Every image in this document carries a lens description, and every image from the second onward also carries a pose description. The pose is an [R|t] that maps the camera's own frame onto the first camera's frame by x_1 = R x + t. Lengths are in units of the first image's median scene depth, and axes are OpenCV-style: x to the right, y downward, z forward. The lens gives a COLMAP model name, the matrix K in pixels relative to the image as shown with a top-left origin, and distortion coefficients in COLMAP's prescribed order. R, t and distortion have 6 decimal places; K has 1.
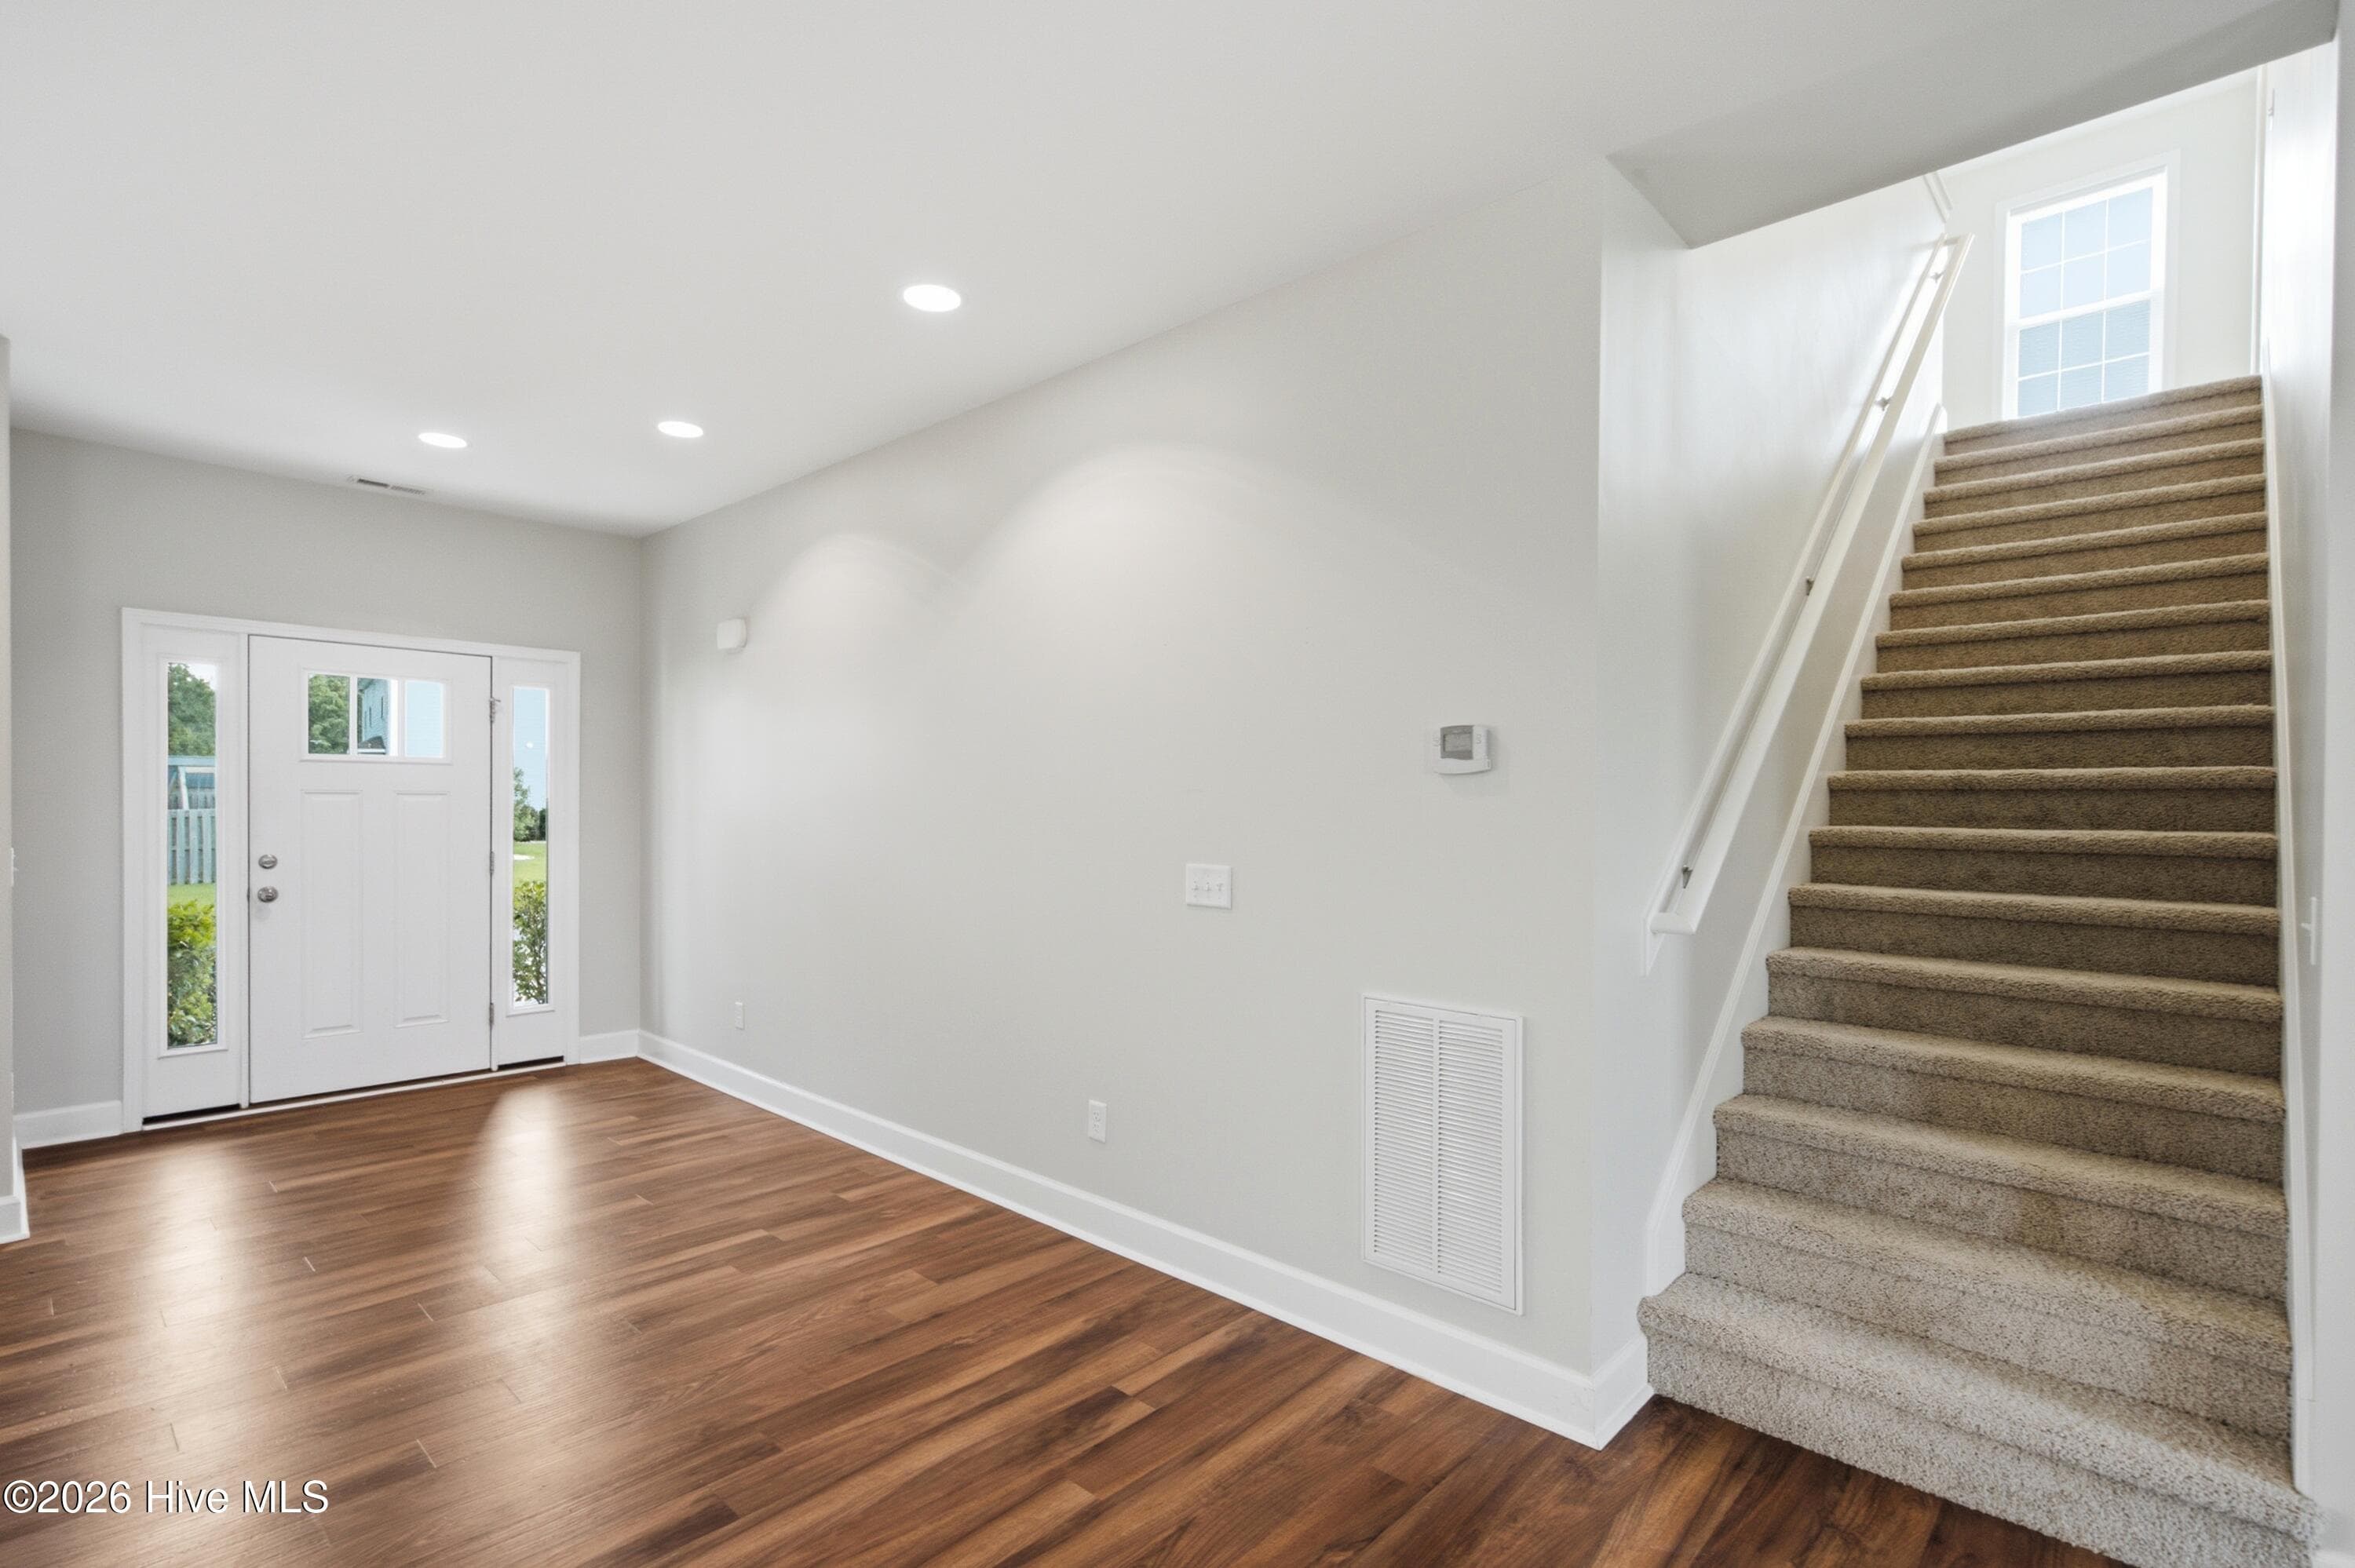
lens RADIAL K [[1102.1, 0, 1169.1], [0, 1102.1, 812.1], [0, 0, 1]] dist [-0.001425, 0.000365]
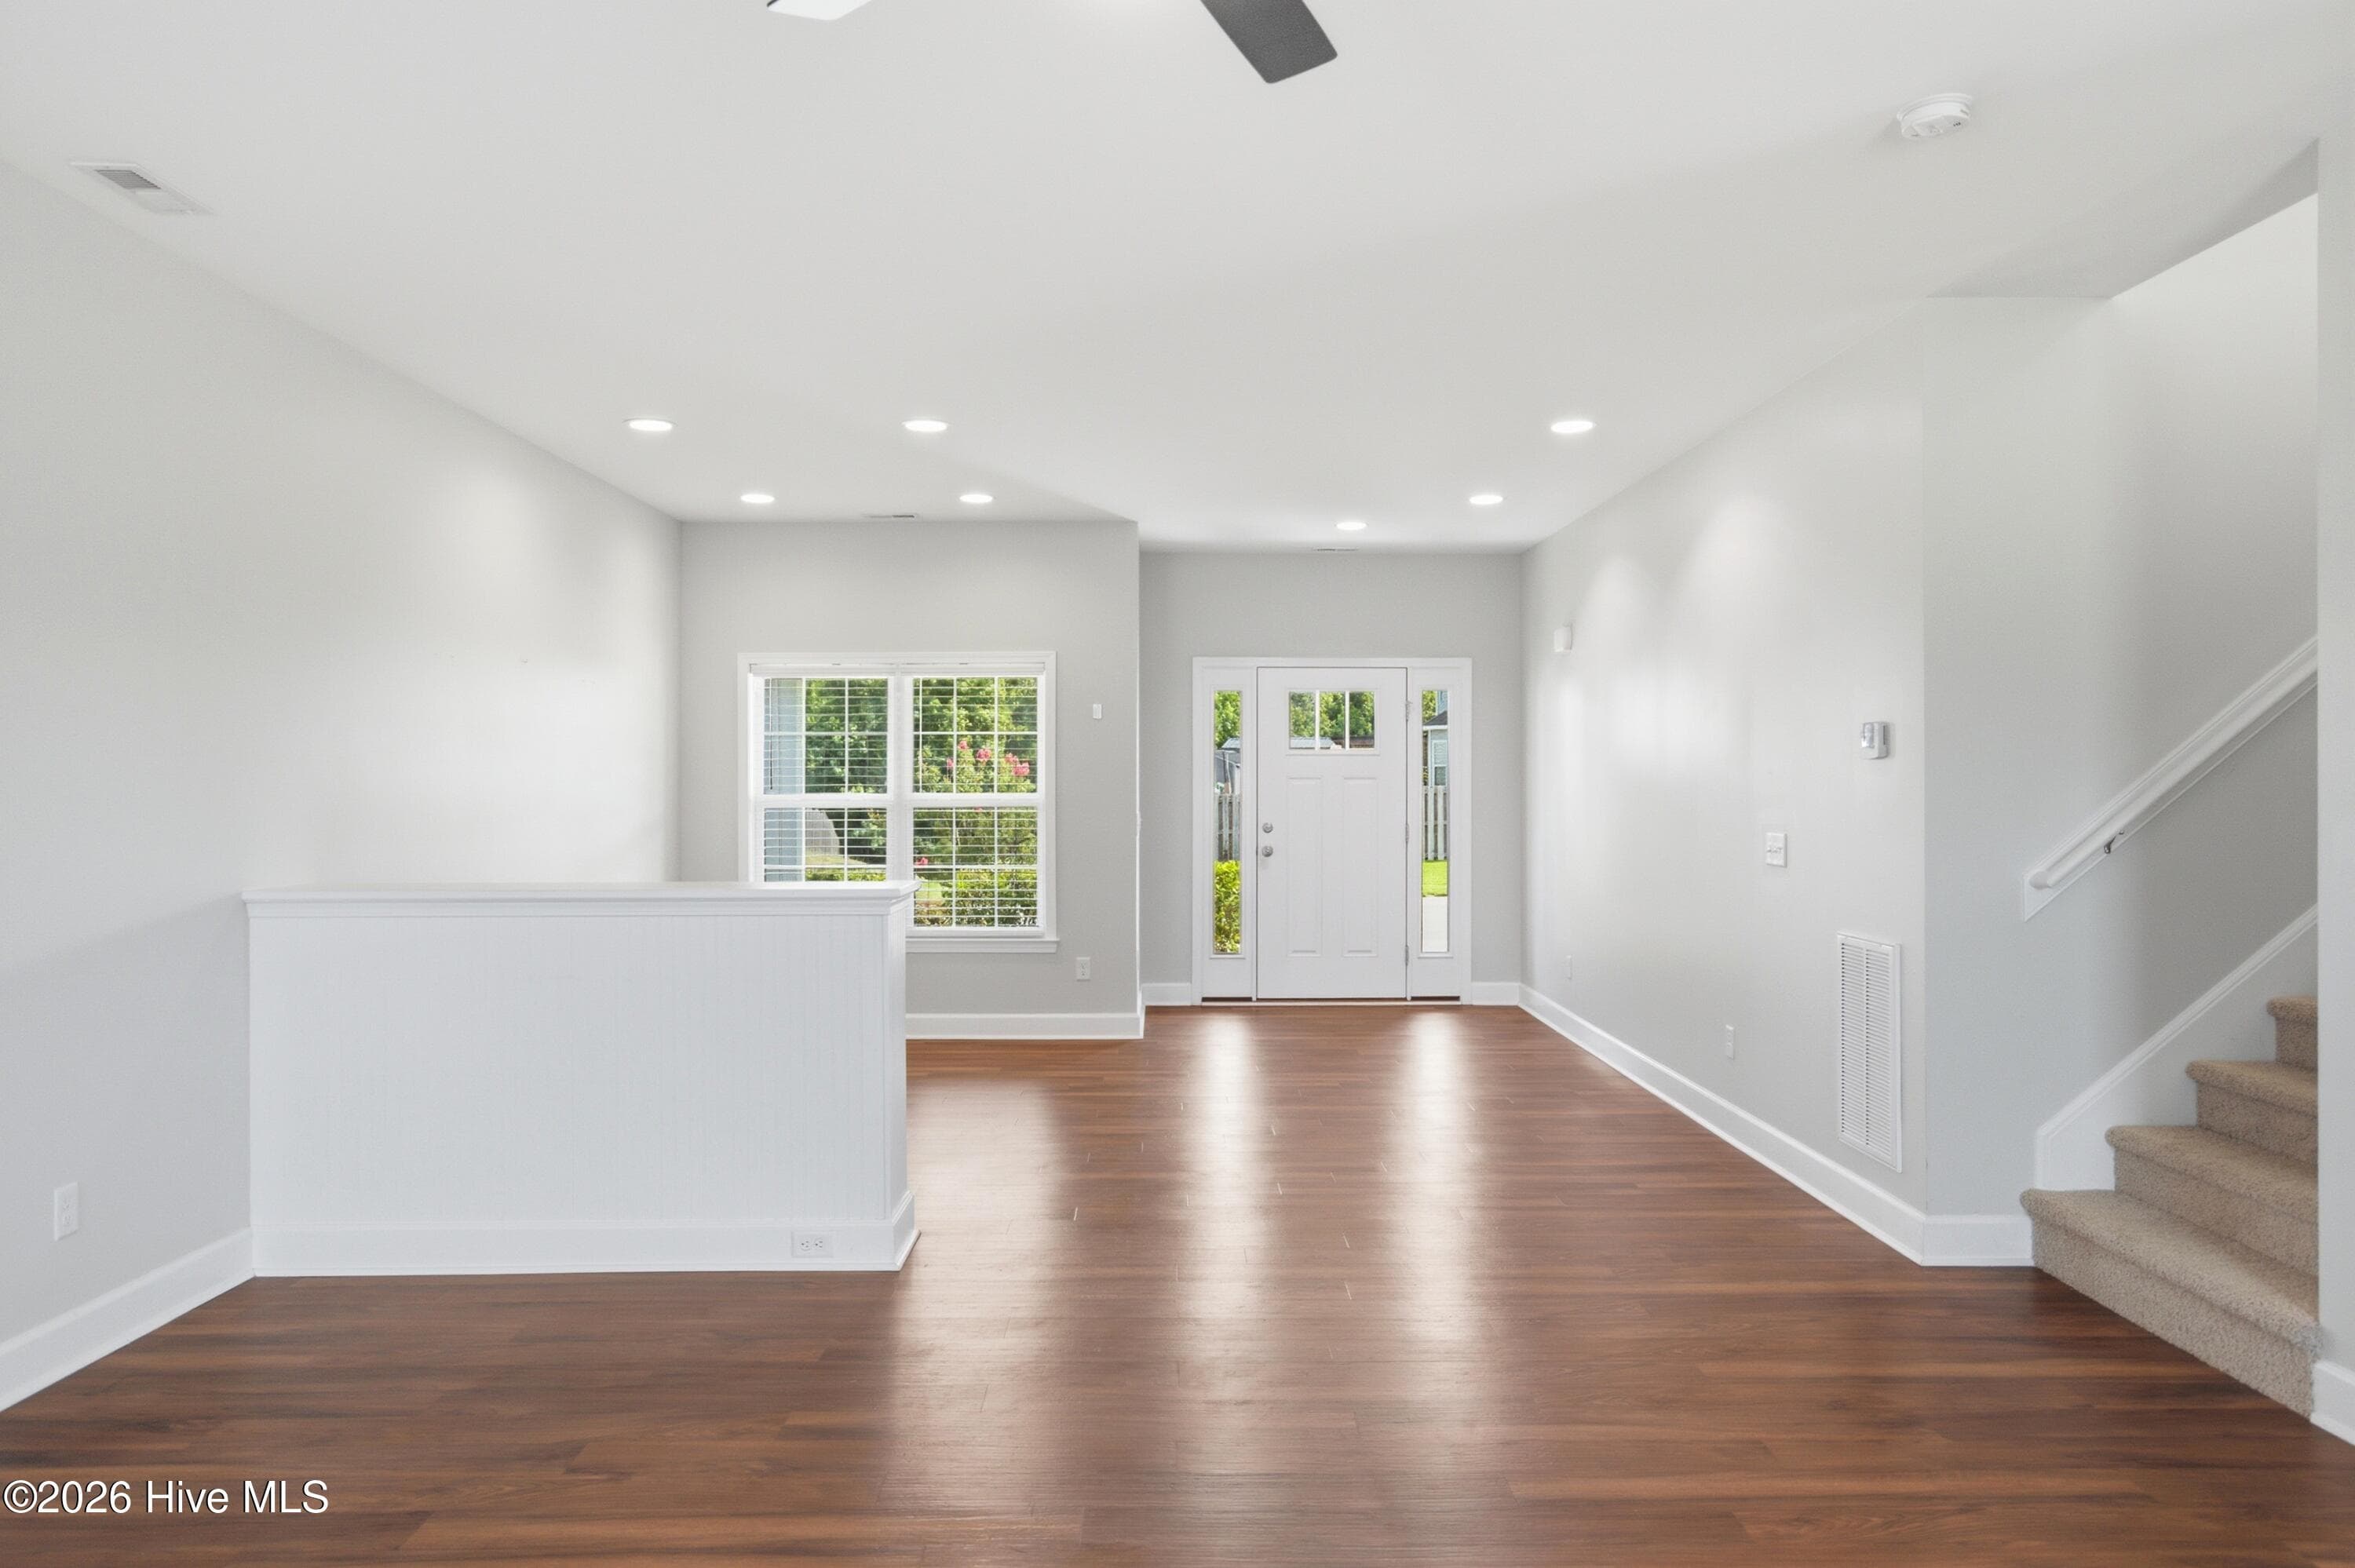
lens RADIAL K [[1466.9, 0, 1183.2], [0, 1466.9, 785.0], [0, 0, 1]] dist [0.001745, 0.000608]
pose [[0.696613, -0.004745, -0.717432, 0.763535], [-0.000538, 0.999974, -0.007136, 0.006720], [0.717447, 0.005357, 0.696592, -0.646372]]
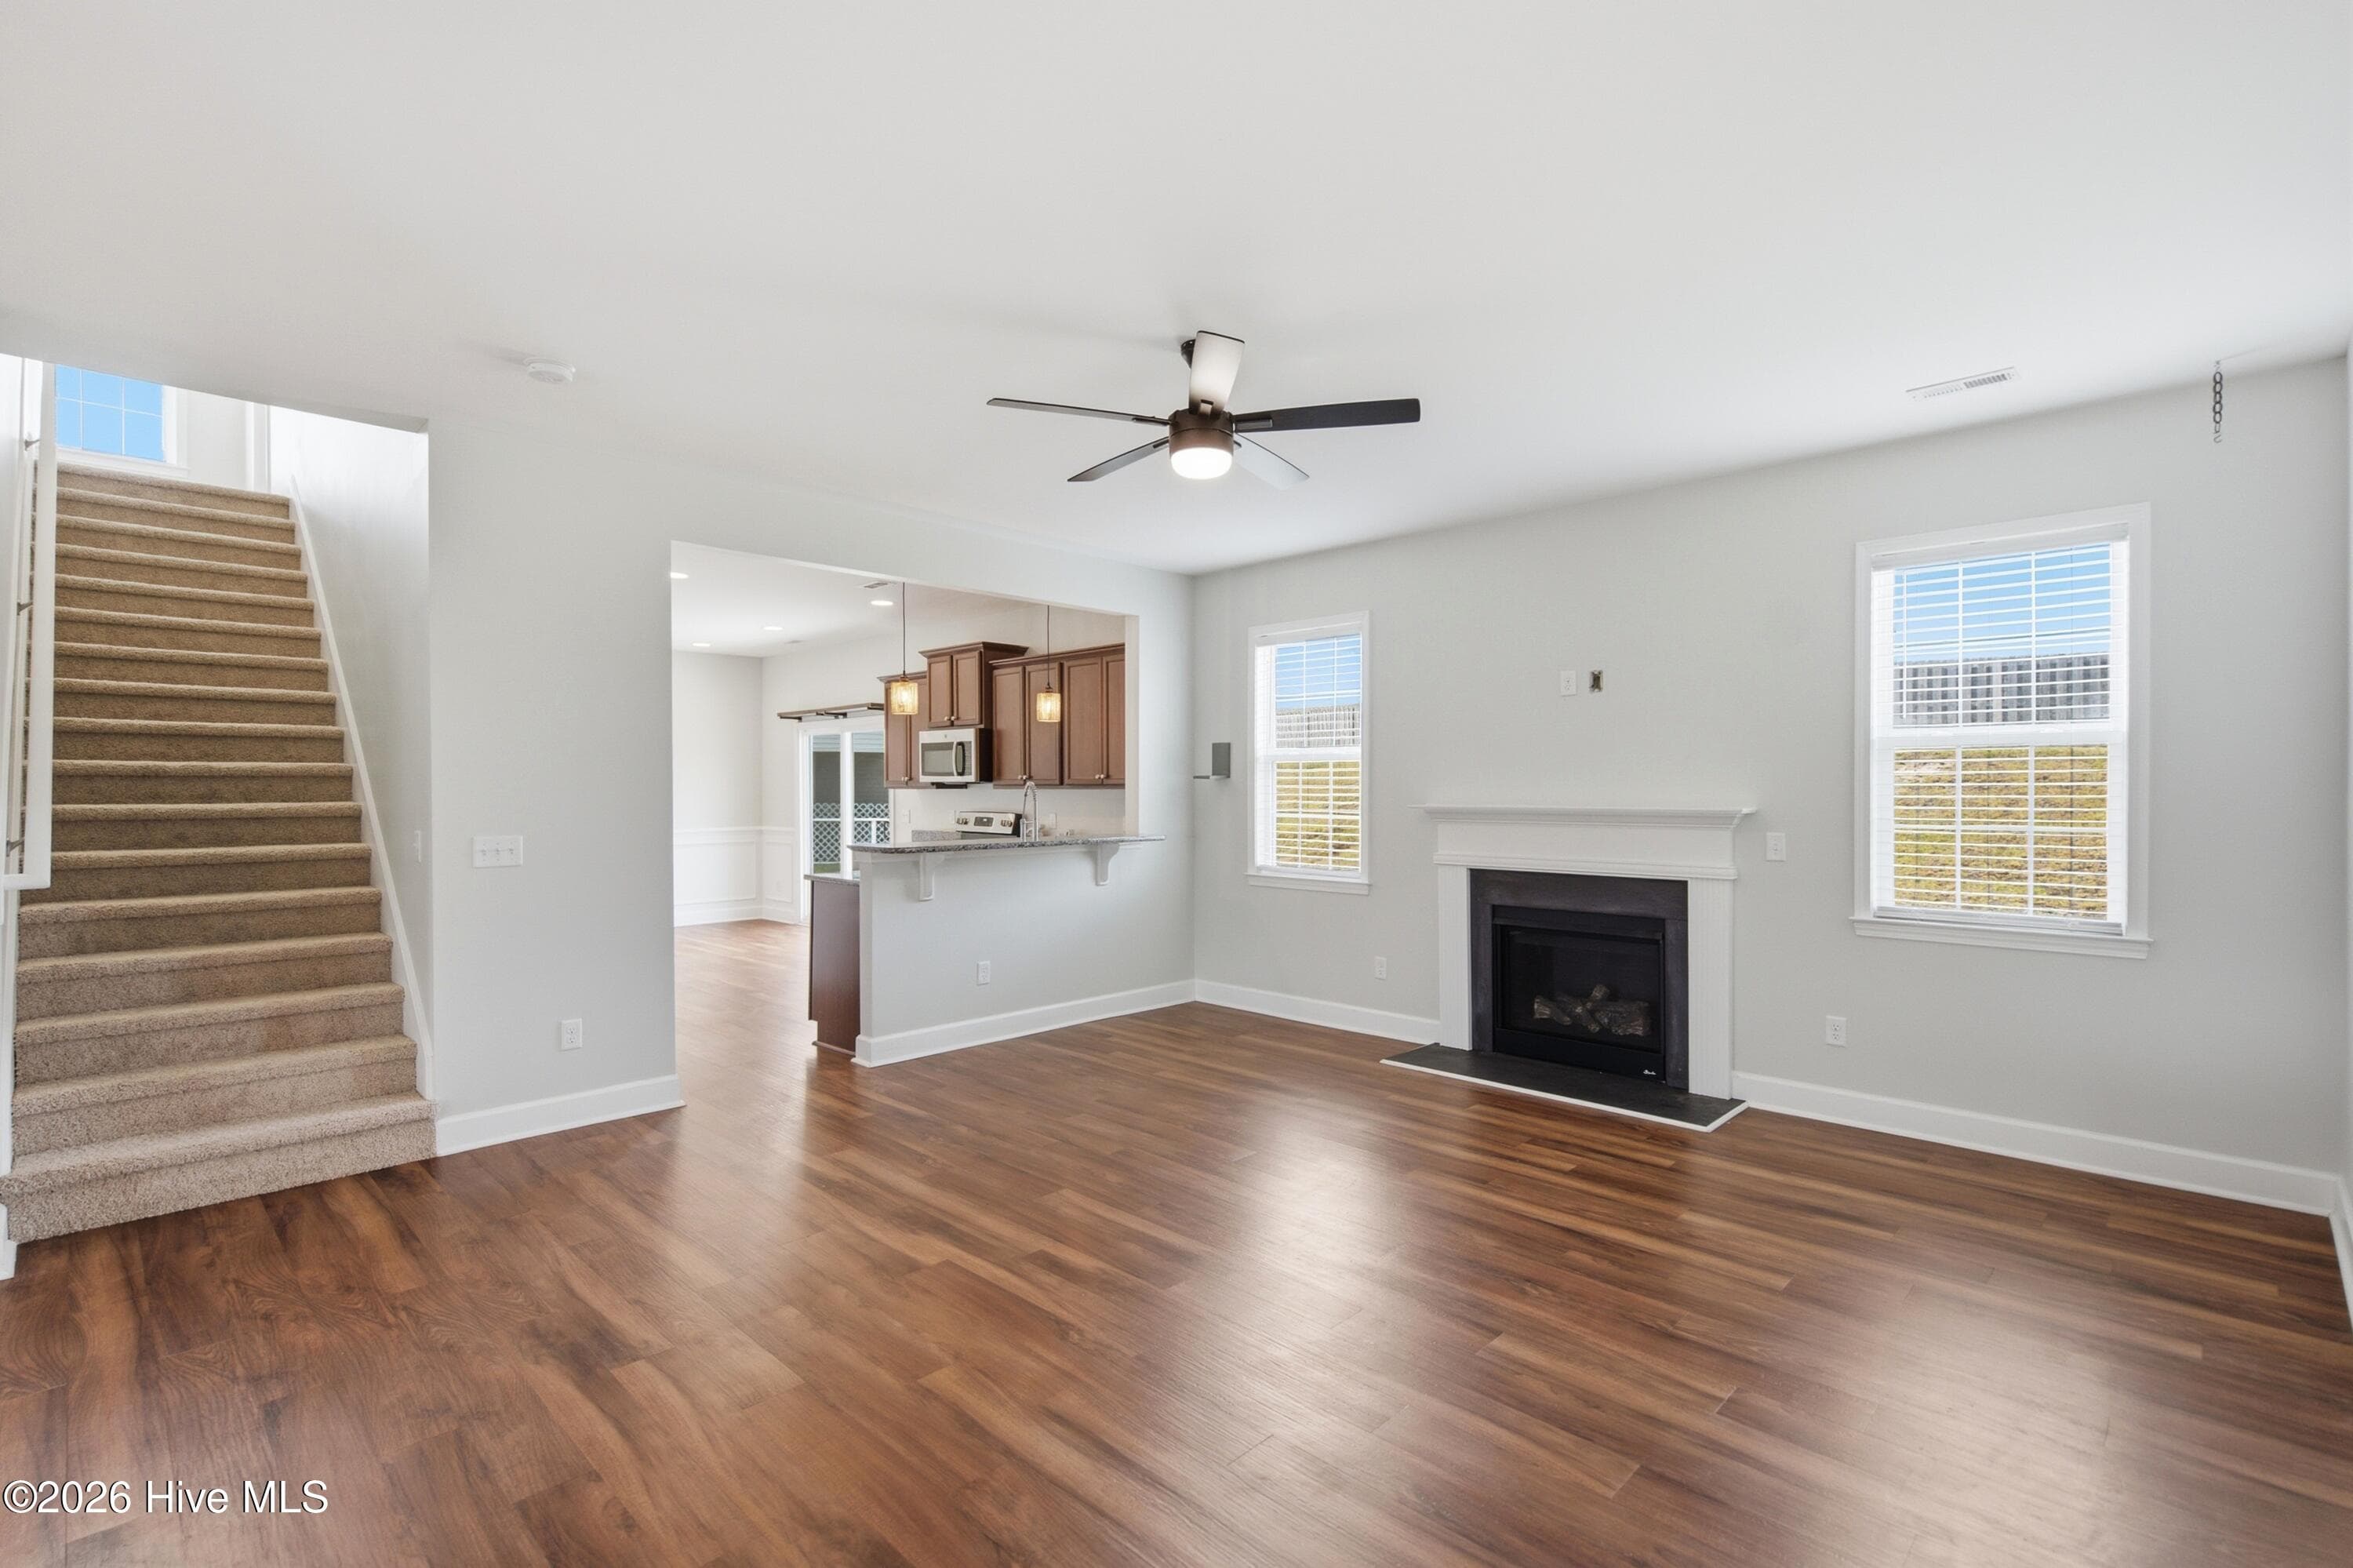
lens RADIAL K [[1143.9, 0, 1176.5], [0, 1143.9, 784.0], [0, 0, 1]] dist [0.018143, -0.000188]
pose [[0.029136, -0.005608, 0.999560, -0.709491], [0.010053, 0.999935, 0.005317, -0.005475], [-0.999525, 0.009894, 0.029191, -0.325301]]
